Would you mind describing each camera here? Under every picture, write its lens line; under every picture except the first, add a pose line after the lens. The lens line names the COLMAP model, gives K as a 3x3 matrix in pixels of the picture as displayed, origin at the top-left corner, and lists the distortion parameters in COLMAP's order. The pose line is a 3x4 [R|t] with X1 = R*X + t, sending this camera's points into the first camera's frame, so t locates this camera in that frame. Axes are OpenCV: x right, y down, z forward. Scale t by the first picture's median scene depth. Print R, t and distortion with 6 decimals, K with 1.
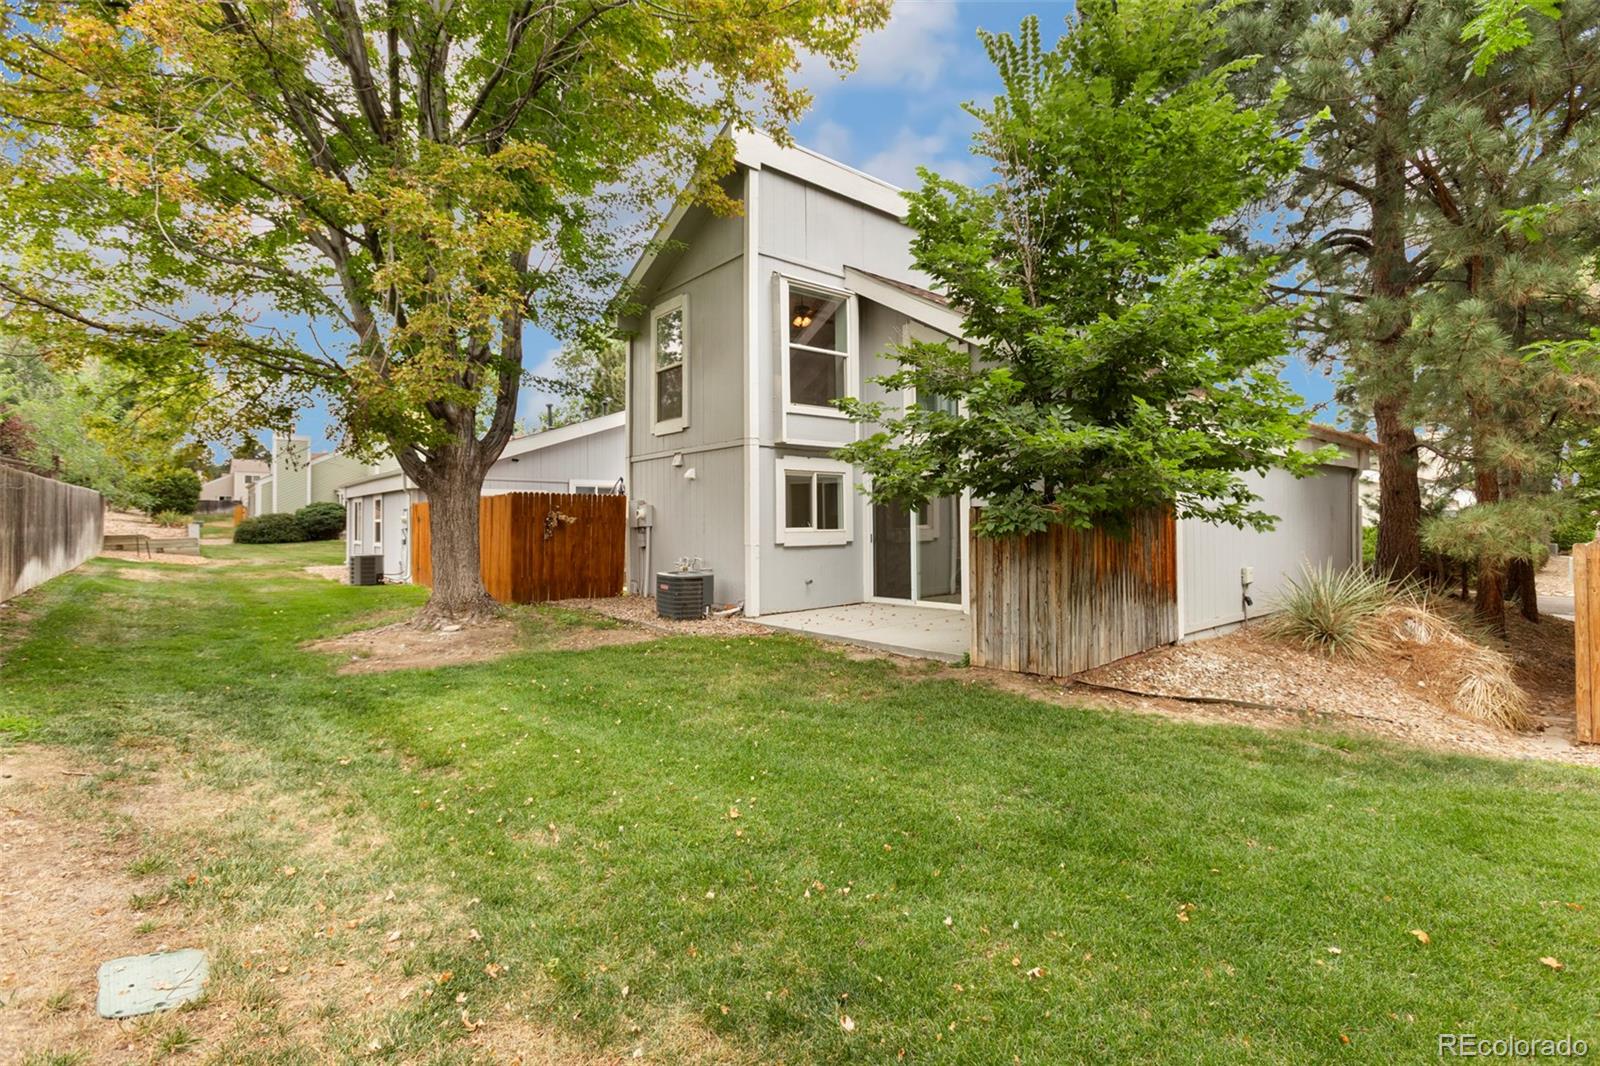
lens RADIAL K [[725.3, 0, 800.2], [0, 725.3, 536.2], [0, 0, 1]] dist [-0.027137, 0.022004]
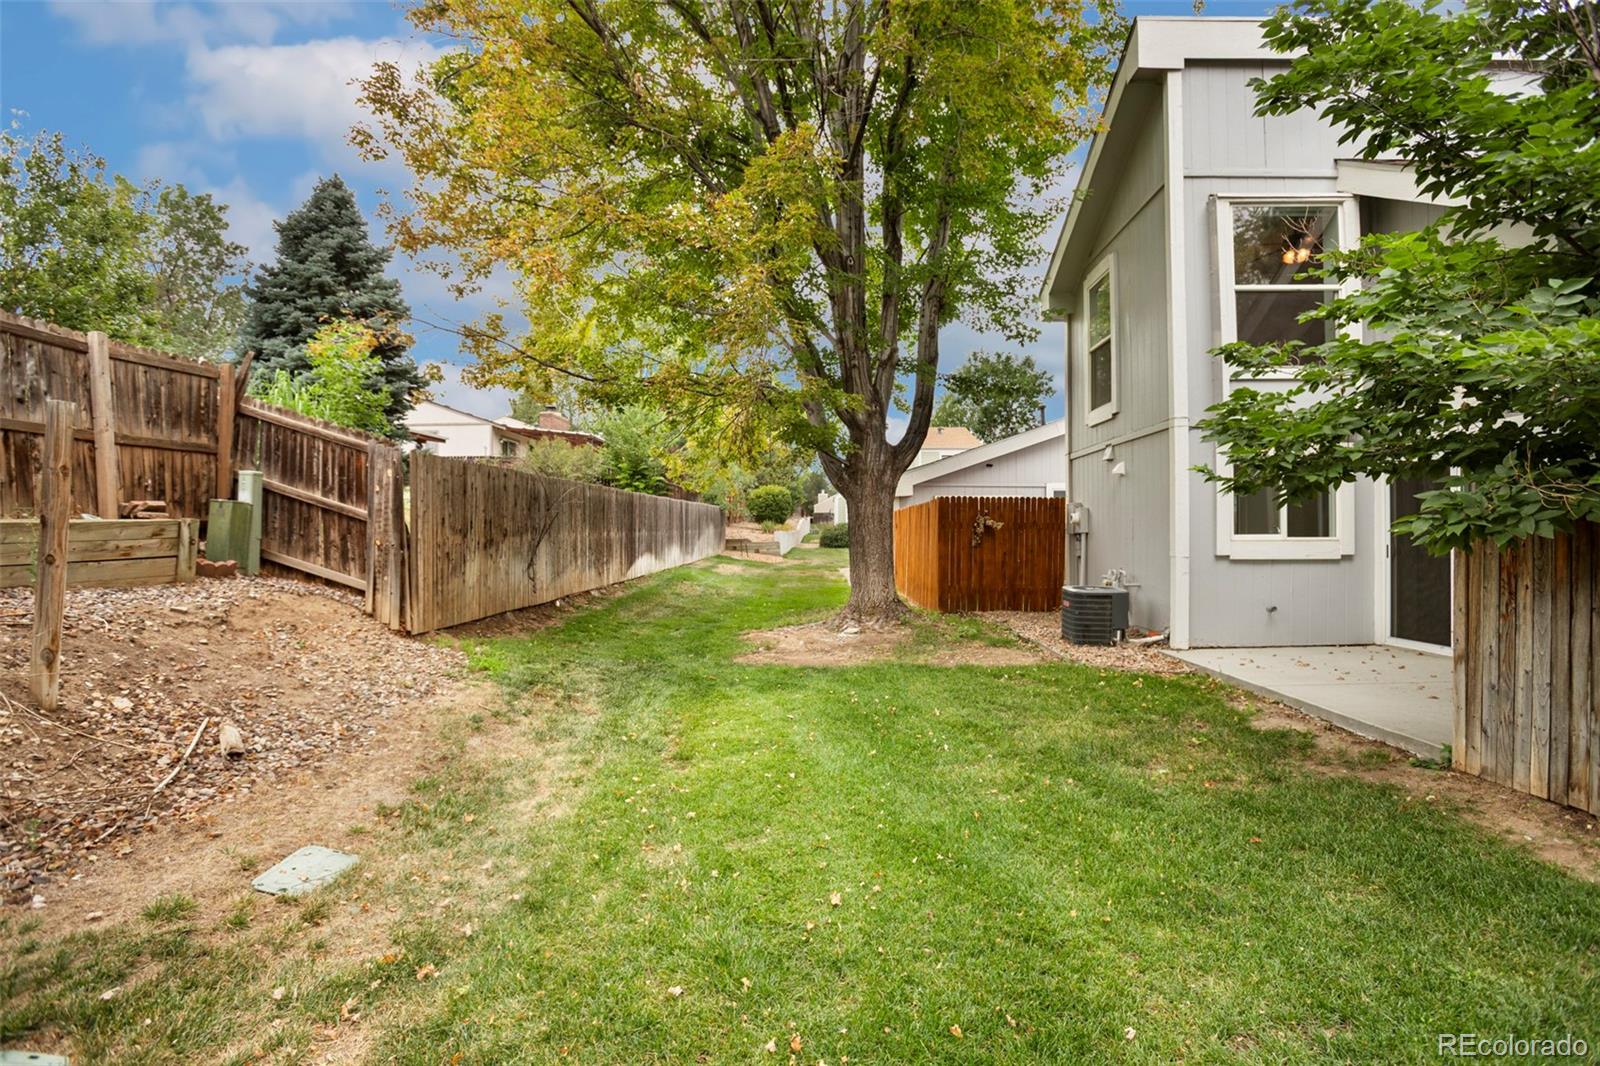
lens RADIAL K [[741.7, 0, 798.9], [0, 741.7, 553.8], [0, 0, 1]] dist [-0.072154, 0.023941]
pose [[0.746043, 0.022620, -0.665513, 0.155827], [-0.015347, 0.999741, 0.016776, 0.002727], [0.665721, -0.002302, 0.746197, 0.160990]]
